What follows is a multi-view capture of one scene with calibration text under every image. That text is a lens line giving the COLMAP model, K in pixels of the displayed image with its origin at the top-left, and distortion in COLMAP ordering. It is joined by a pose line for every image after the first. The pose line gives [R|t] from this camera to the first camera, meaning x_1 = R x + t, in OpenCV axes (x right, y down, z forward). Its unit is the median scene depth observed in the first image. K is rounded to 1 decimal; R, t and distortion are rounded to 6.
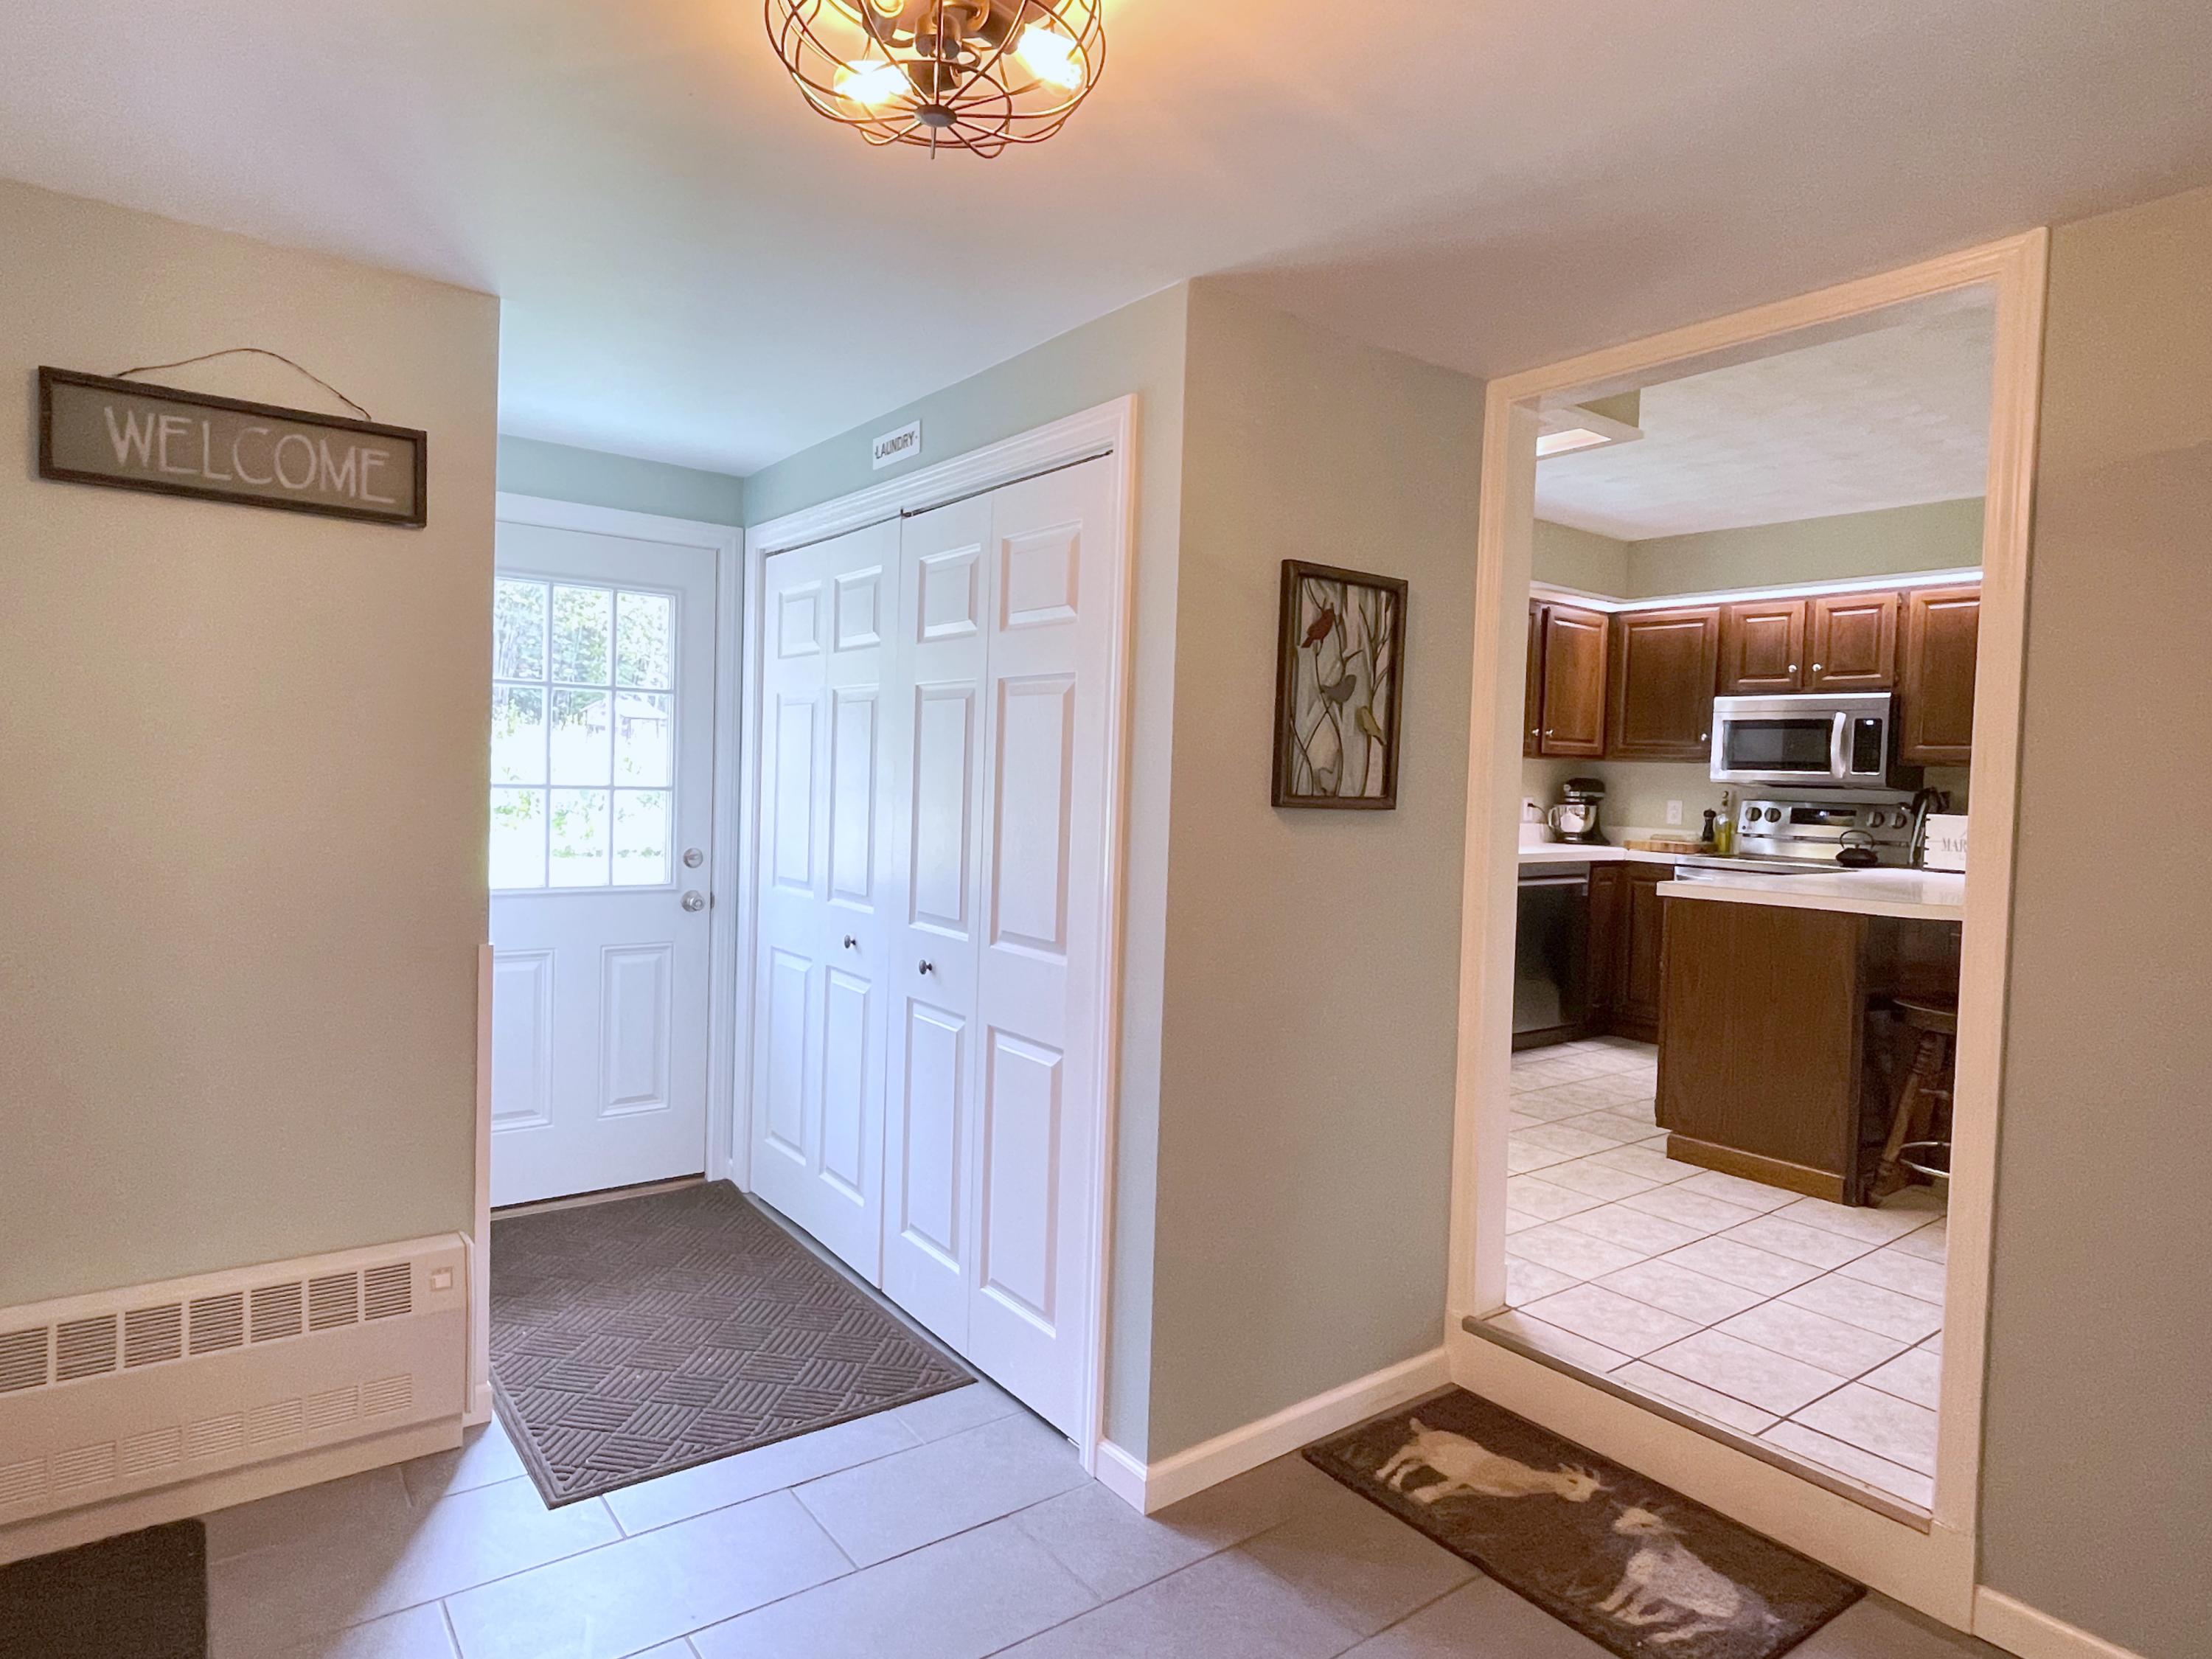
lens RADIAL K [[1267.0, 0, 1106.0], [0, 1267.0, 829.5], [0, 0, 1]] dist [-0.000181, -0.000634]
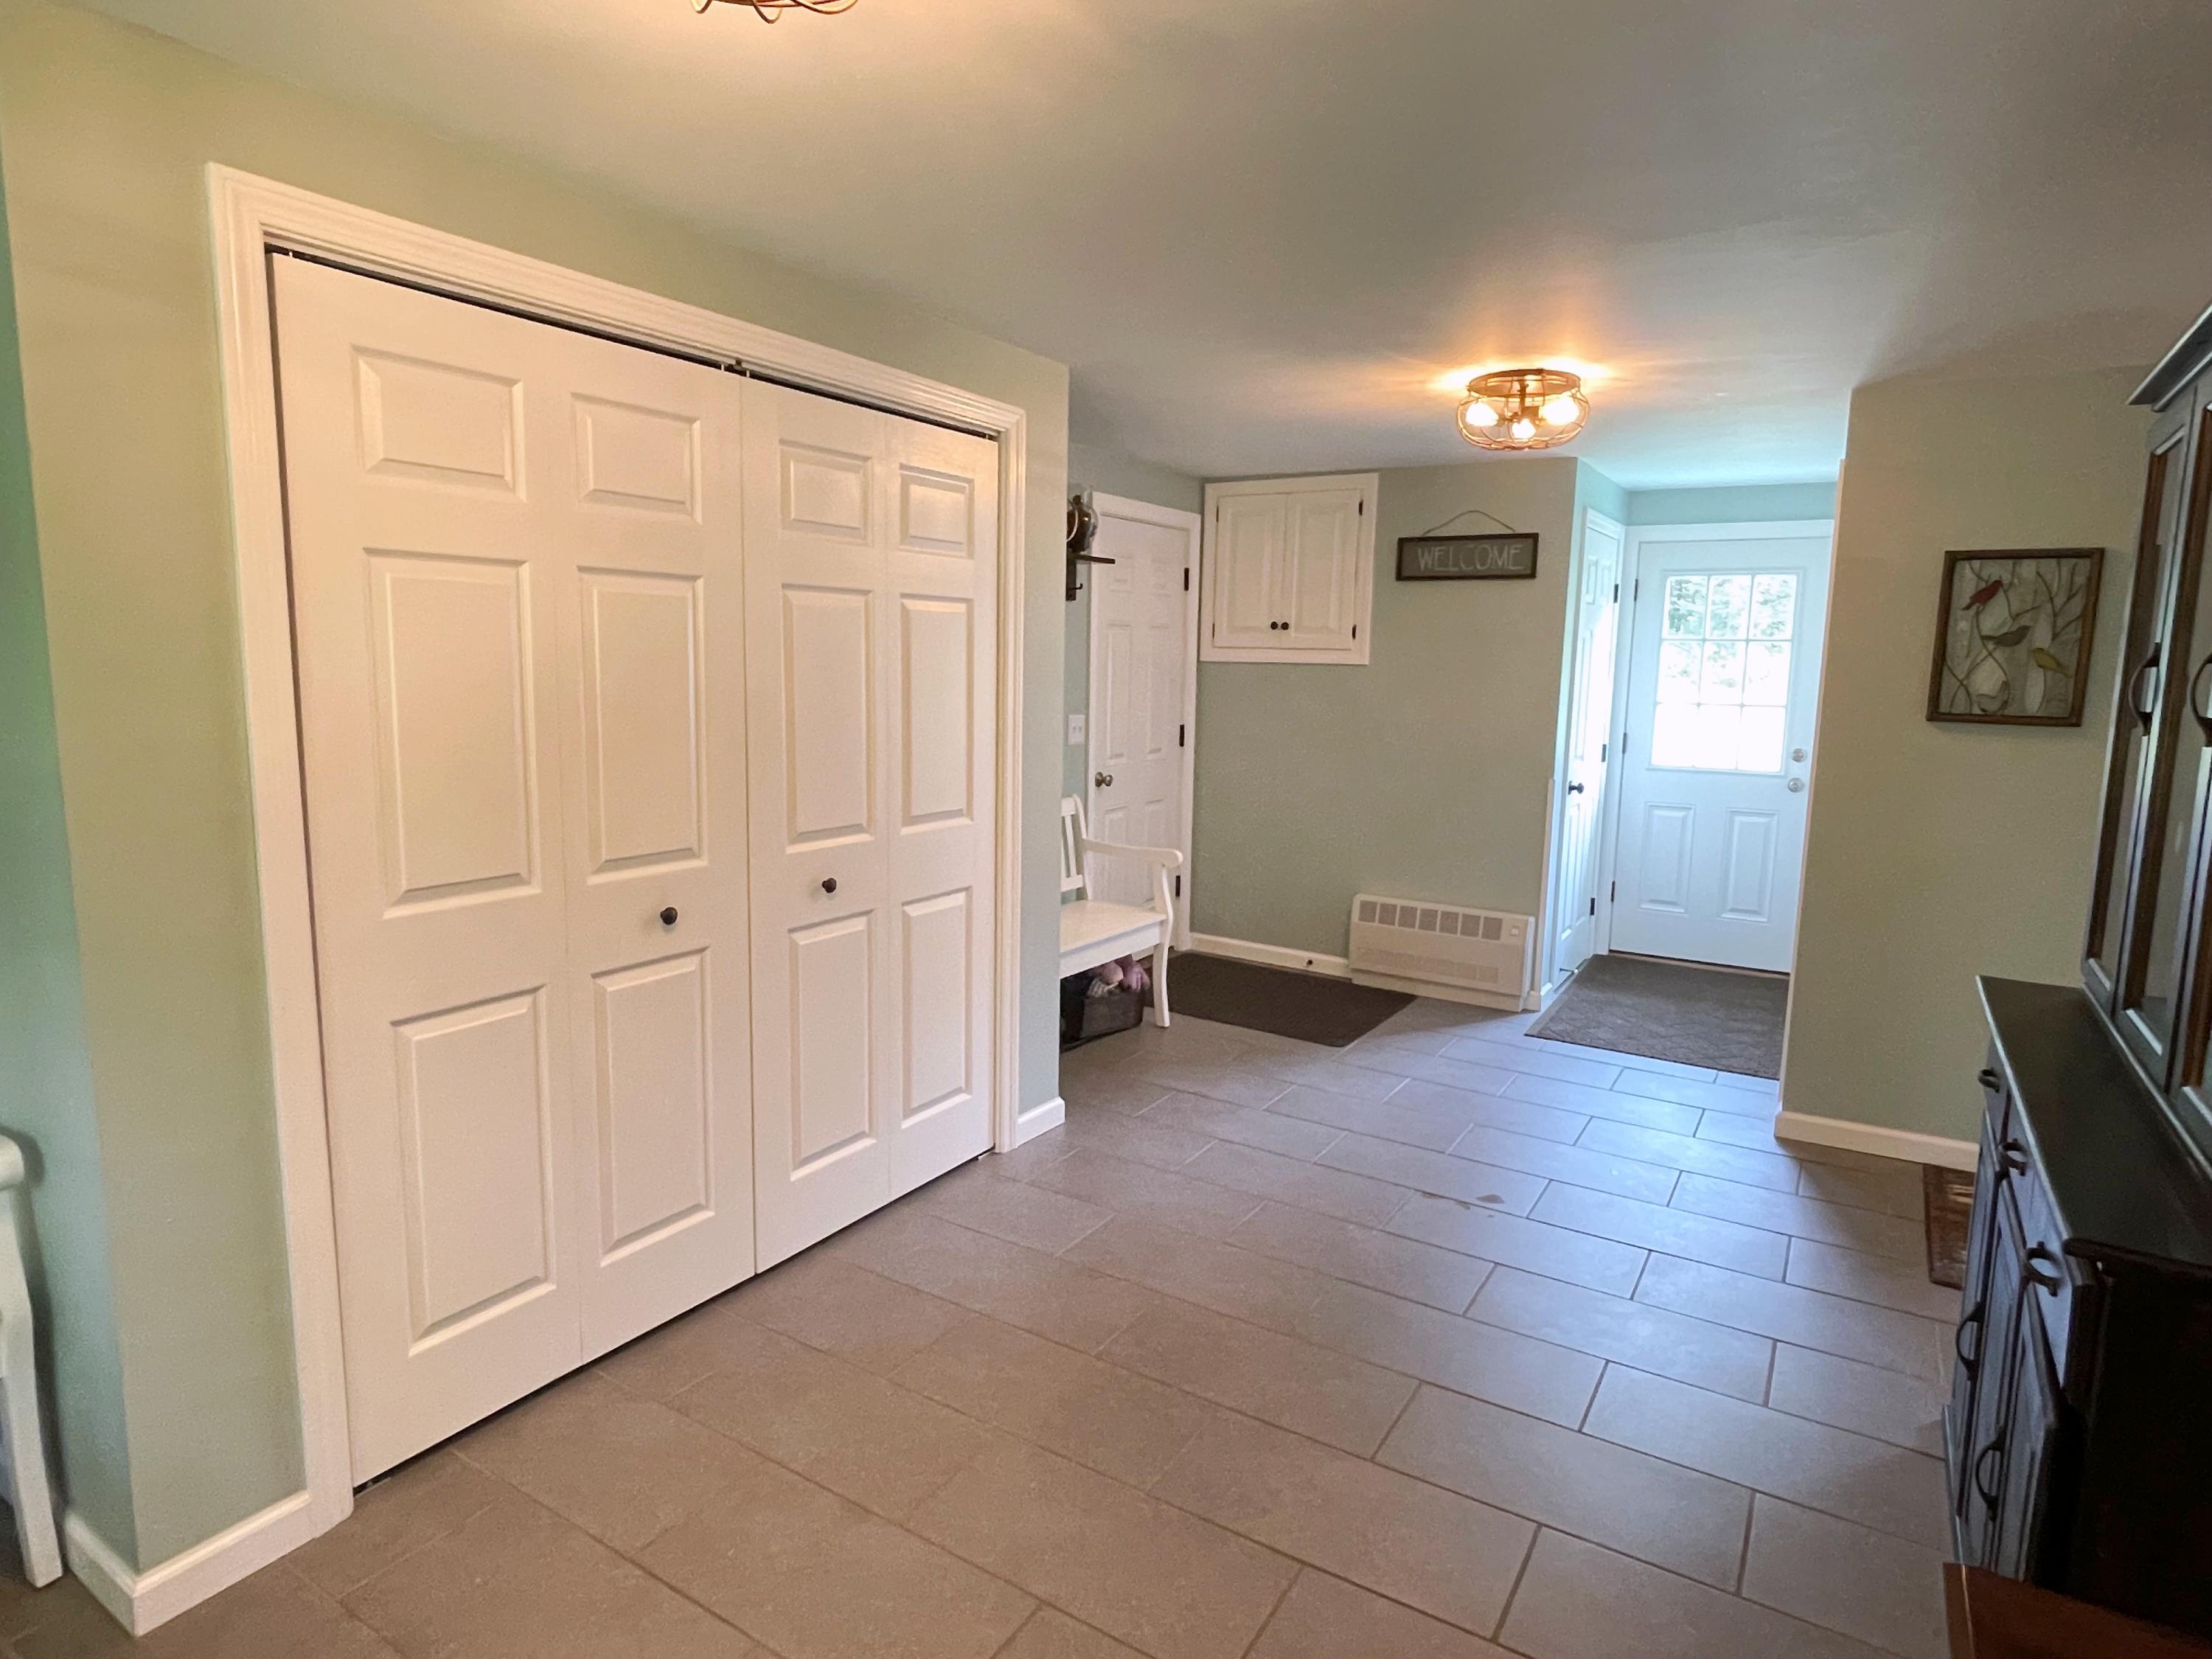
lens RADIAL K [[1267.0, 0, 1106.0], [0, 1267.0, 829.5], [0, 0, 1]] dist [-0.000181, -0.000634]
pose [[0.378184, 0.101726, -0.920124, 1.153312], [-0.046631, 0.994776, 0.090813, 0.020006], [0.924555, 0.008562, 0.380952, -0.455188]]
